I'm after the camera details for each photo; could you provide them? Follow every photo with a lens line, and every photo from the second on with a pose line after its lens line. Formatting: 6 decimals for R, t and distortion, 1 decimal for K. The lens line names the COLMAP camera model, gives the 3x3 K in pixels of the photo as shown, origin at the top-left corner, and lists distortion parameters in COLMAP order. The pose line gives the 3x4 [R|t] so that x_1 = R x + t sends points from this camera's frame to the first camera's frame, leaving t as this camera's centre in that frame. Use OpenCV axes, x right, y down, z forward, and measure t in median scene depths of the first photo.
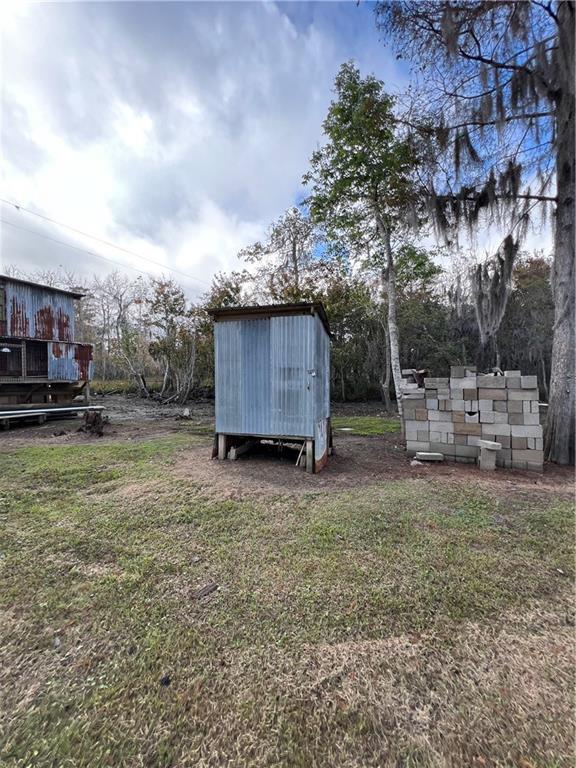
lens RADIAL K [[313.5, 0, 285.7], [0, 313.5, 387.0], [0, 0, 1]] dist [0.014321, 0.000051]
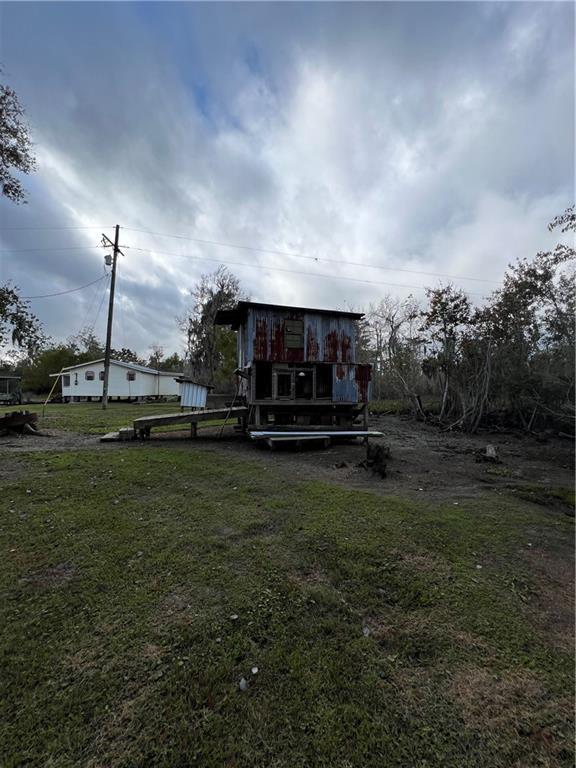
lens RADIAL K [[305.8, 0, 286.6], [0, 305.8, 384.5], [0, 0, 1]] dist [-0.002079, 0.000117]
pose [[0.693579, -0.026385, -0.719897, -0.079670], [-0.021713, 0.998109, -0.057502, -0.009578], [0.720053, 0.055514, 0.691695, 0.114183]]
